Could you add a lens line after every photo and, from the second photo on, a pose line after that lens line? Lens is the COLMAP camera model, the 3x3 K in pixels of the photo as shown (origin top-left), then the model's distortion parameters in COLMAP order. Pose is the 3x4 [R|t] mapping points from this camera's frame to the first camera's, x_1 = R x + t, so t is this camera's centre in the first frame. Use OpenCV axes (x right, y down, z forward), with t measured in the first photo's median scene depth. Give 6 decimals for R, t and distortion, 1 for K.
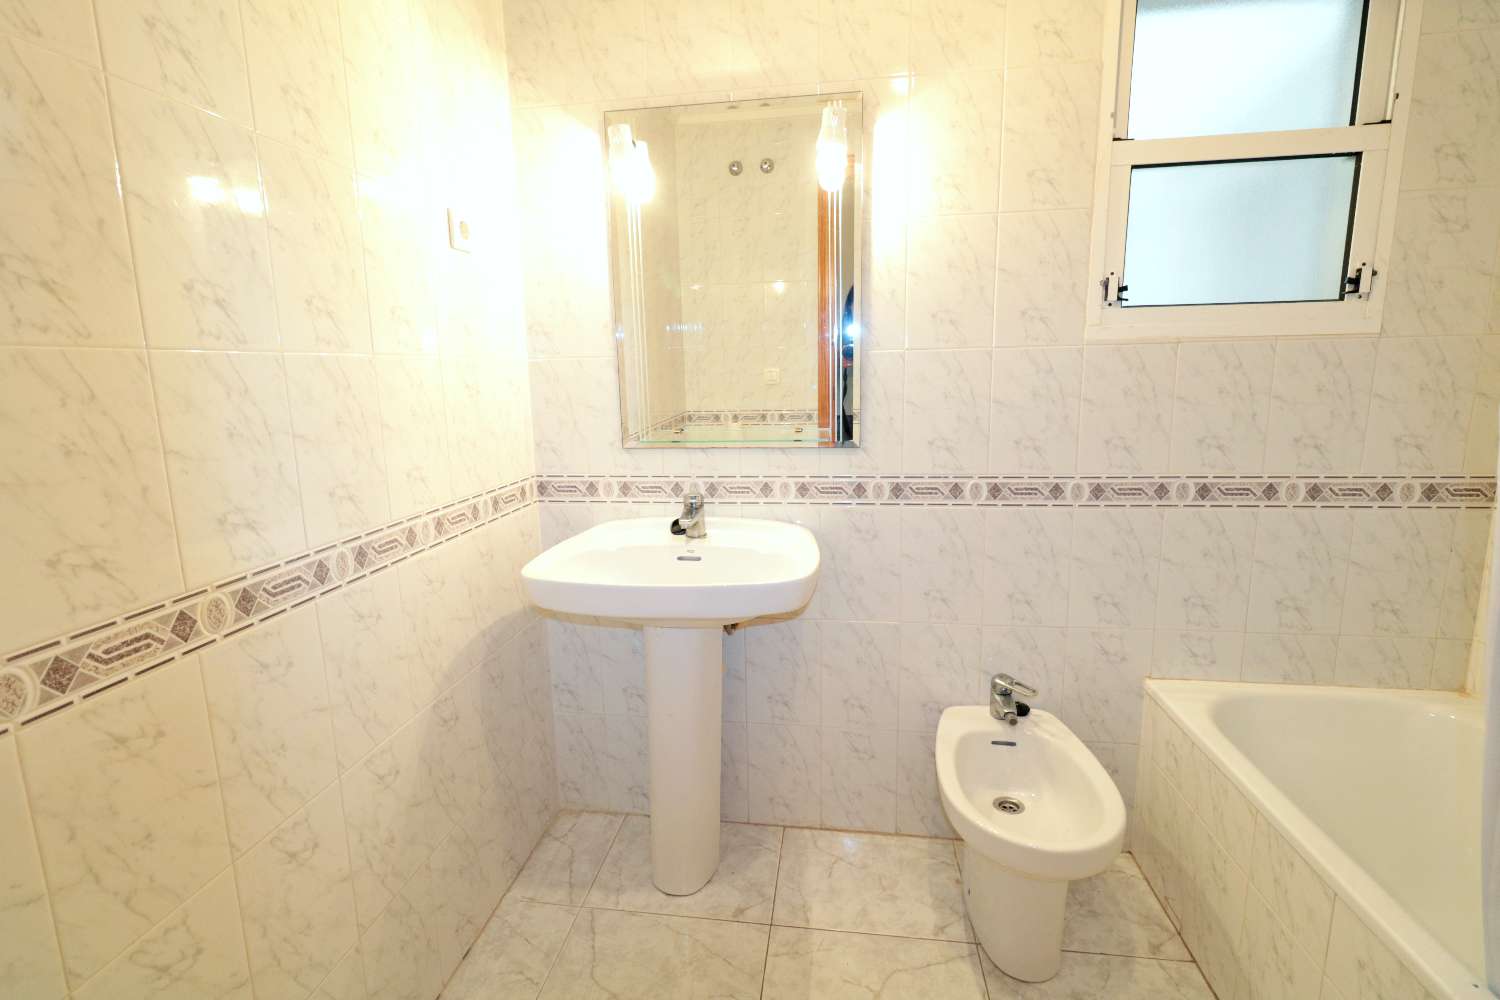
lens RADIAL K [[692.1, 0, 748.4], [0, 692.1, 494.5], [0, 0, 1]] dist [-0.003762, -0.000118]
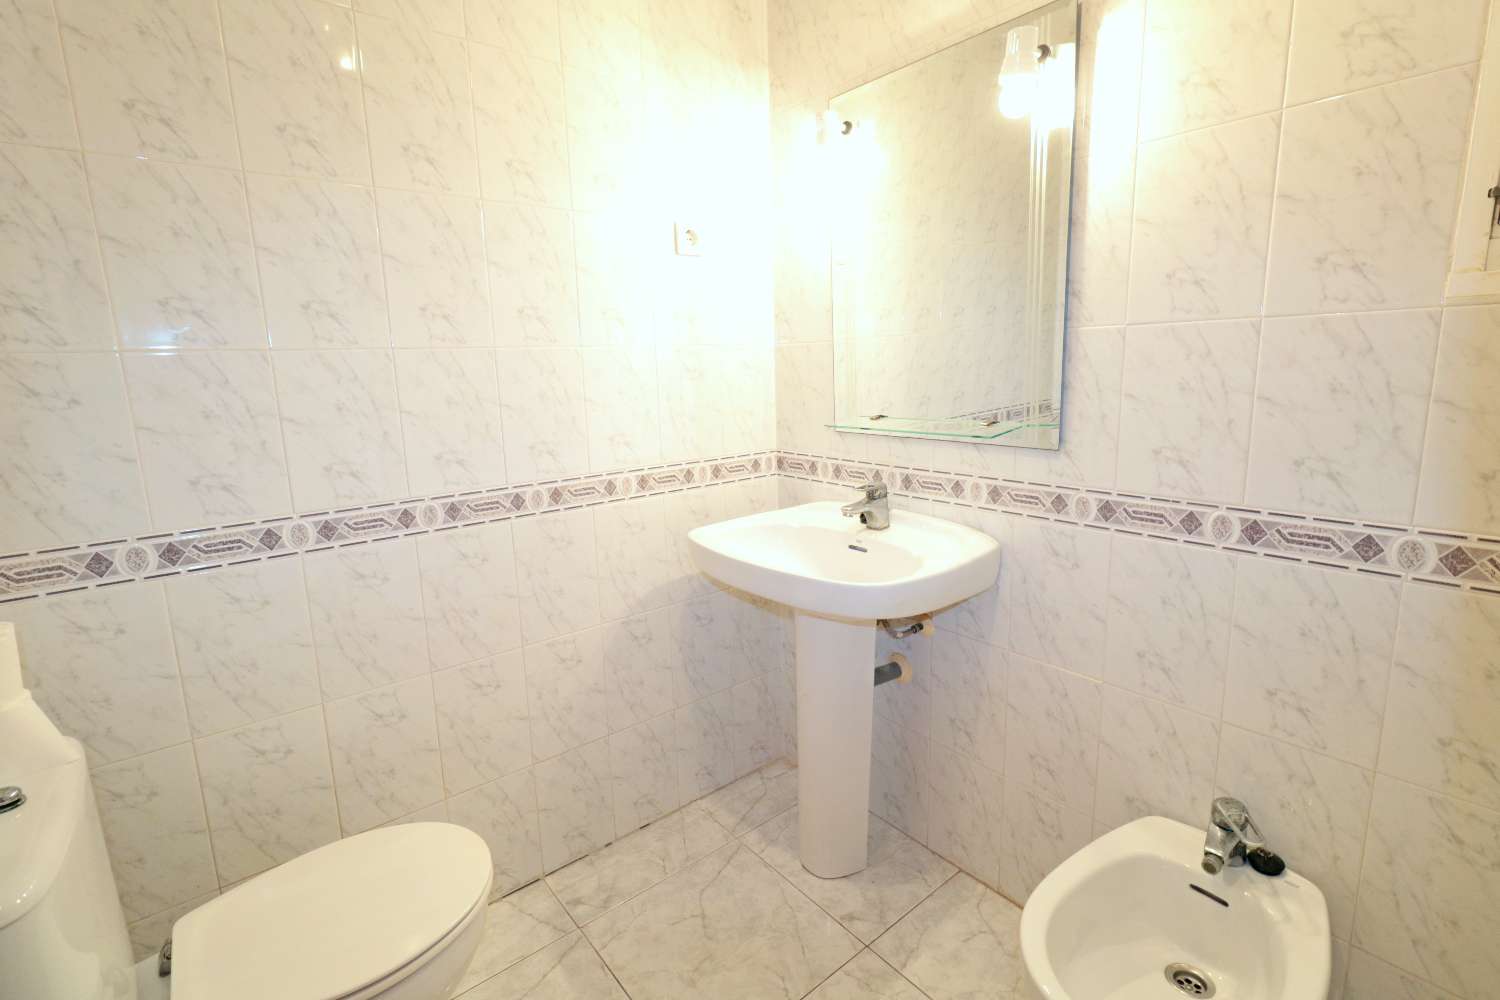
lens RADIAL K [[692.1, 0, 743.5], [0, 692.1, 492.5], [0, 0, 1]] dist [-0.003762, -0.000118]
pose [[0.727936, 0.126644, -0.673847, 0.442770], [-0.107267, 0.991727, 0.070510, -0.036996], [0.677202, 0.020954, 0.735498, 0.171348]]
